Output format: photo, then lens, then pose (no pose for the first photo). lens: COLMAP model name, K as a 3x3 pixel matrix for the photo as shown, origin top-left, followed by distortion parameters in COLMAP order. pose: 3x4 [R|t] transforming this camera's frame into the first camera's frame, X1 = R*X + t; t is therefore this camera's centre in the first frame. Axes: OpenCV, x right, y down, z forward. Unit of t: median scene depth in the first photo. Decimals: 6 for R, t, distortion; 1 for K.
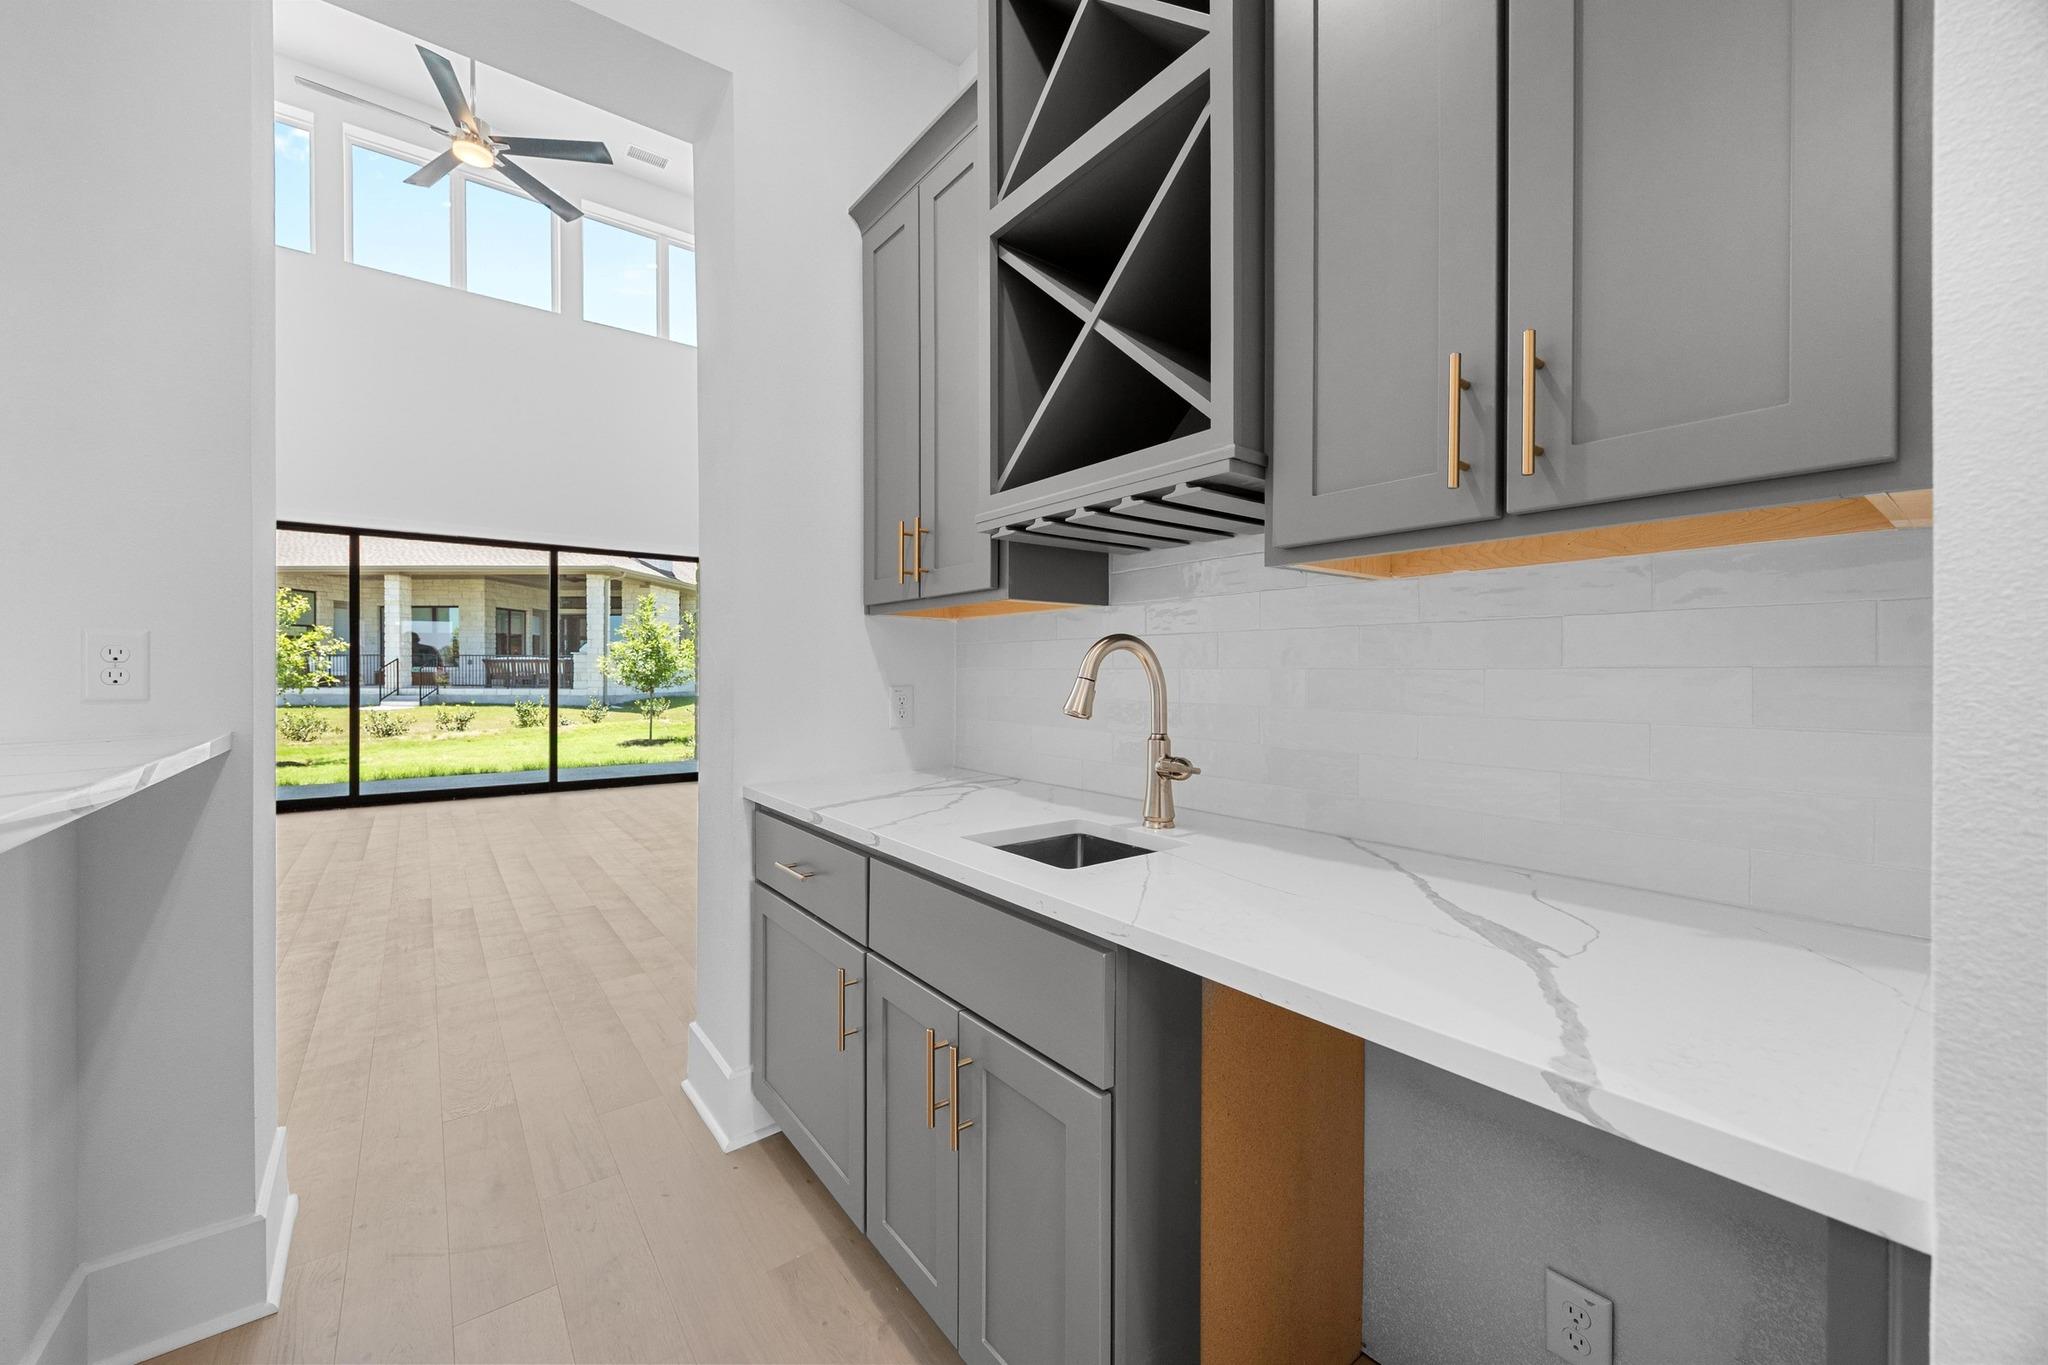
lens RADIAL K [[806.5, 0, 1024.8], [0, 806.5, 680.6], [0, 0, 1]] dist [0.002922, 0.000133]
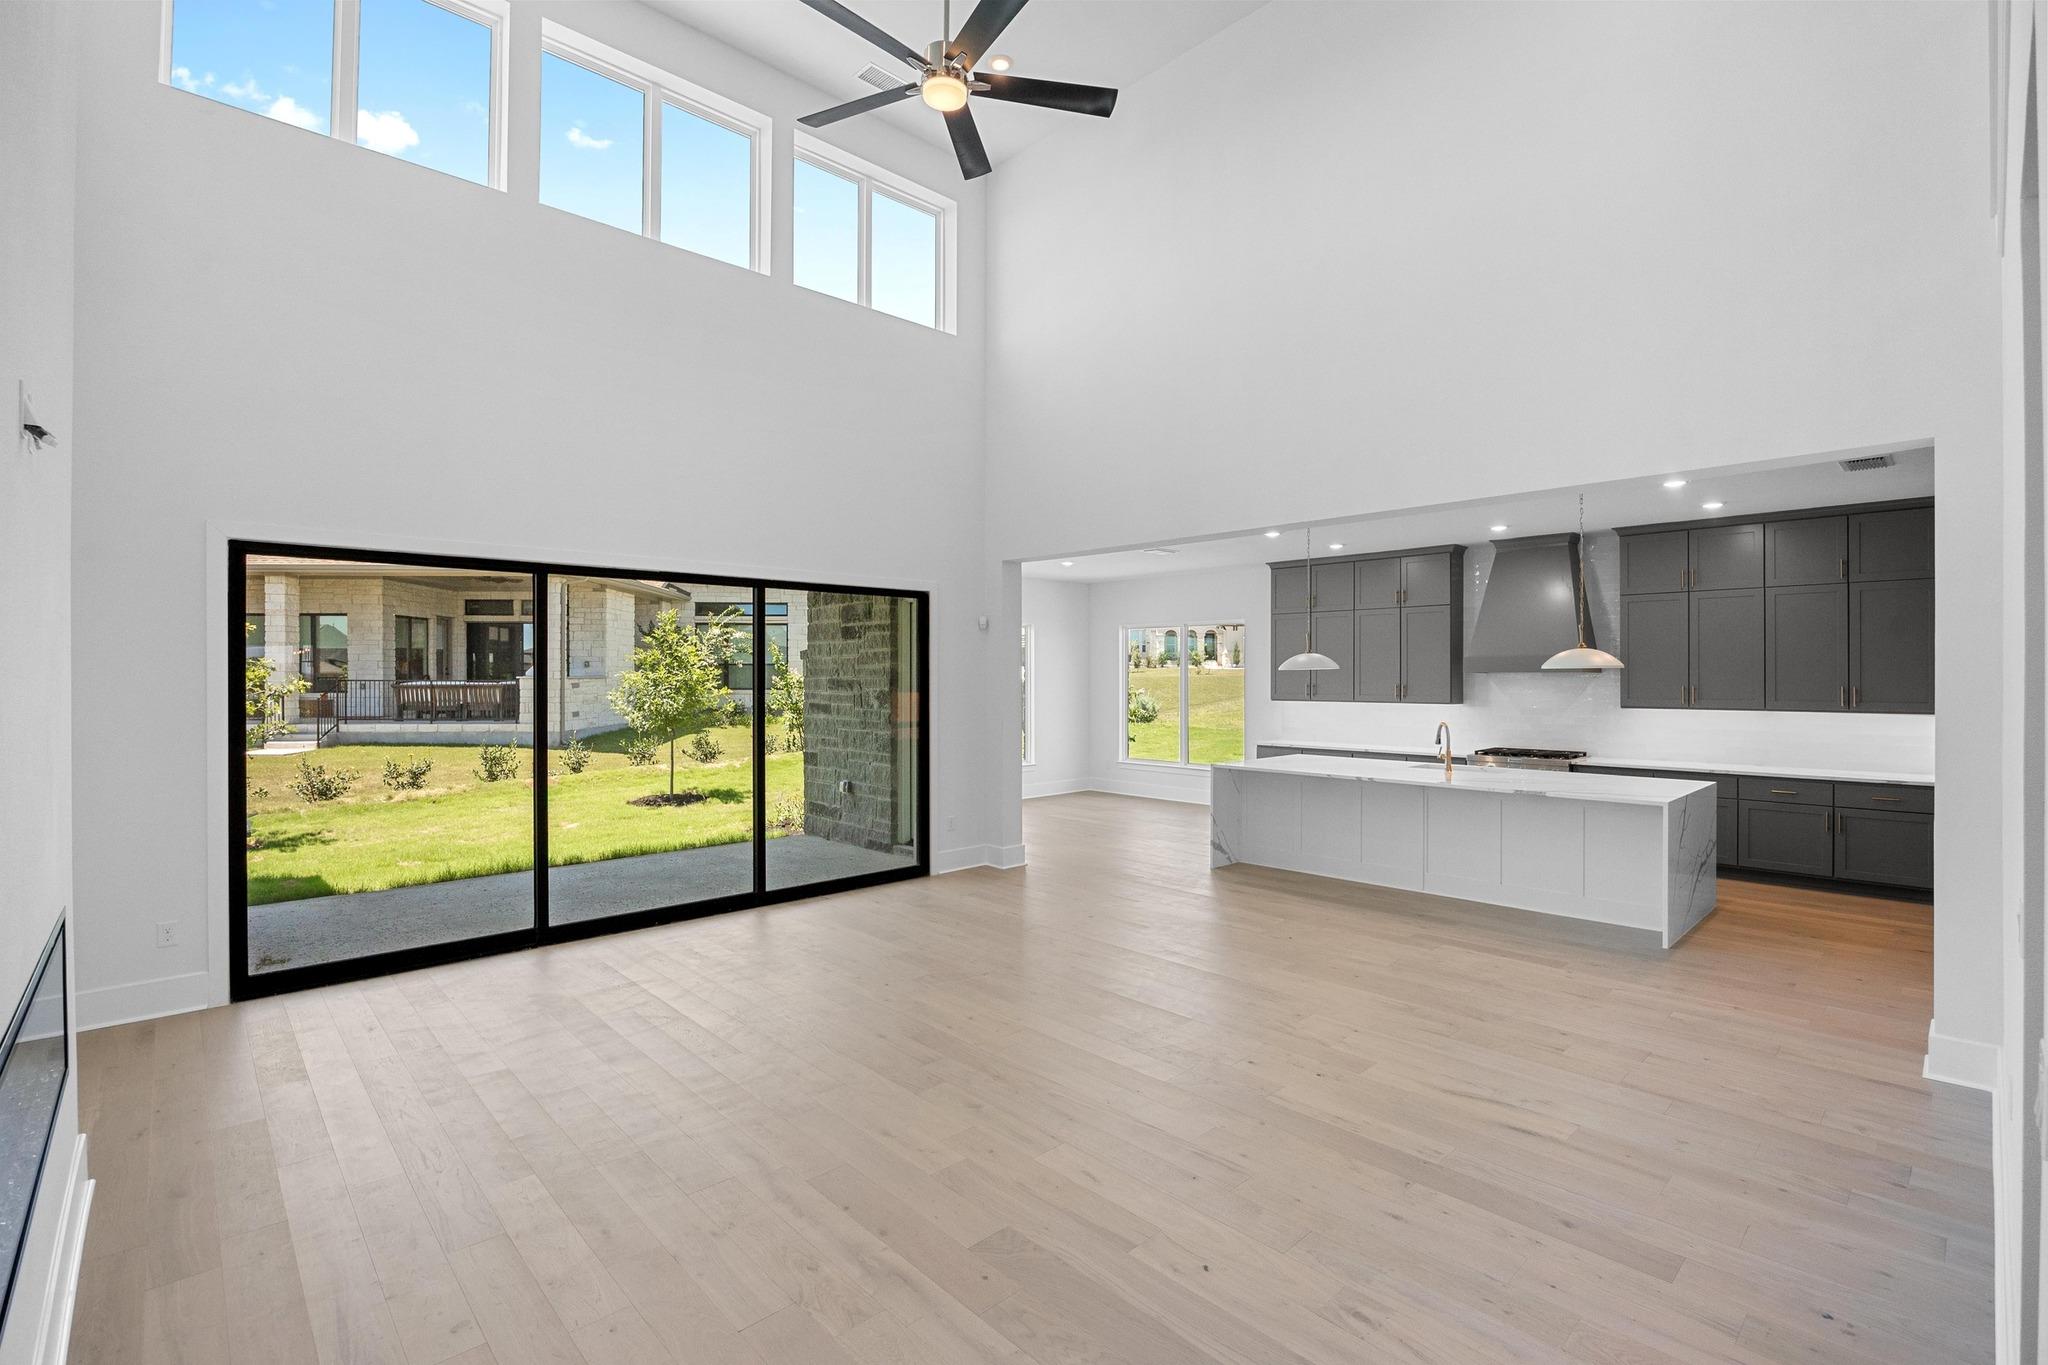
lens RADIAL K [[948.0, 0, 1023.6], [0, 948.0, 674.5], [0, 0, 1]] dist [-0.011983, 0.000122]
pose [[0.992967, 0.000810, 0.118387, -0.192148], [0.000148, 0.999967, -0.008083, -0.030619], [-0.118390, 0.008043, 0.992935, 0.037788]]
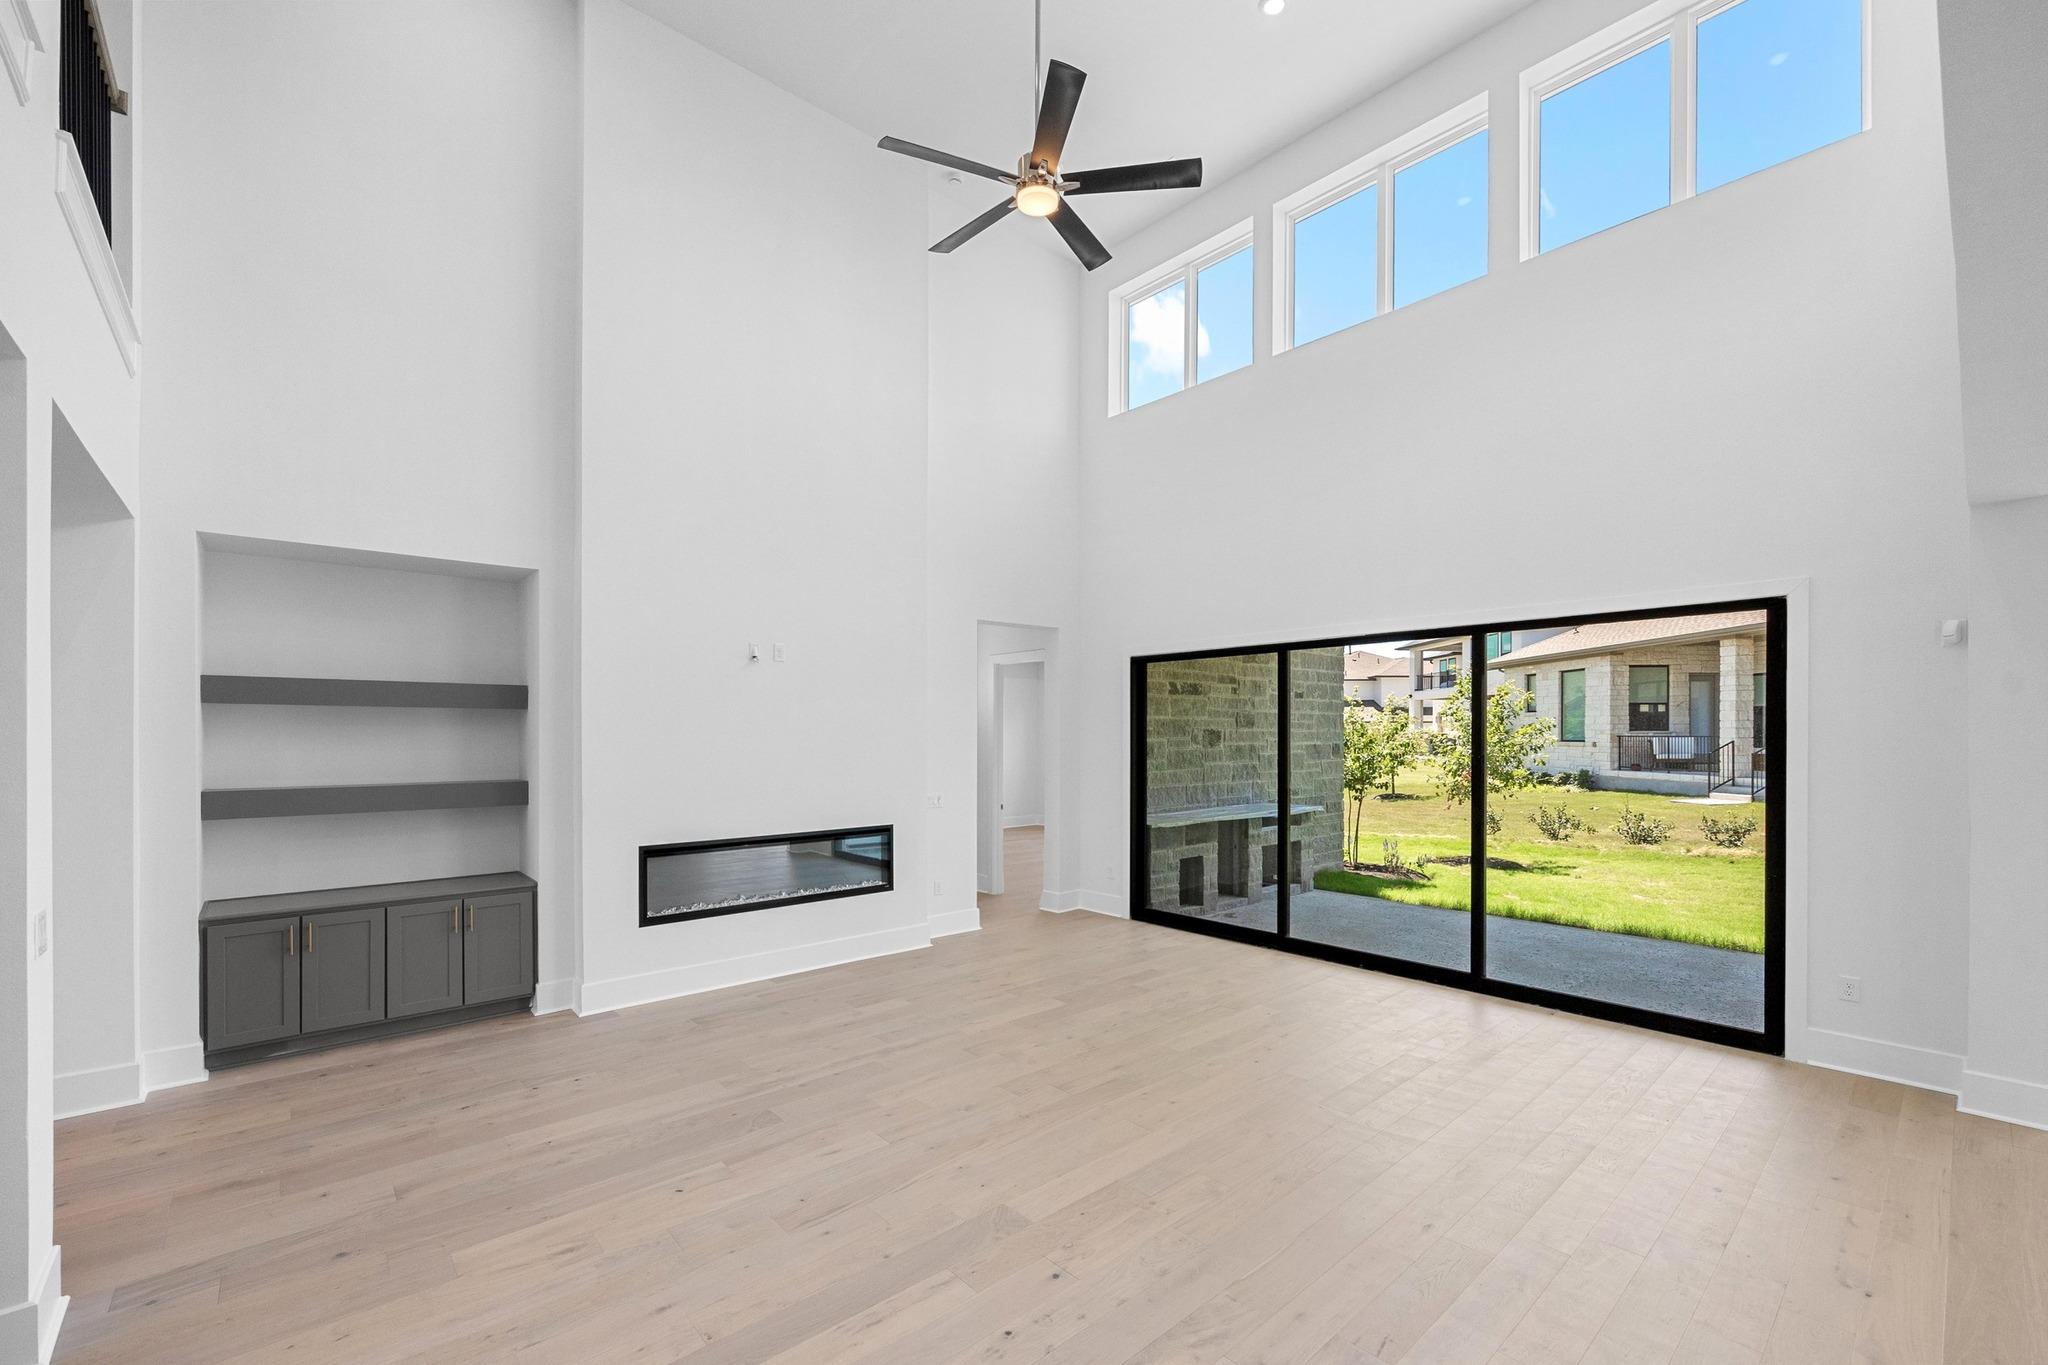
lens RADIAL K [[868.4, 0, 1049.7], [0, 868.4, 734.7], [0, 0, 1]] dist [0.001275, -0.000017]
pose [[0.072406, 0.000778, -0.997375, 0.048274], [-0.003228, 0.999995, 0.000545, -0.032177], [0.997370, 0.003180, 0.072408, 0.255322]]
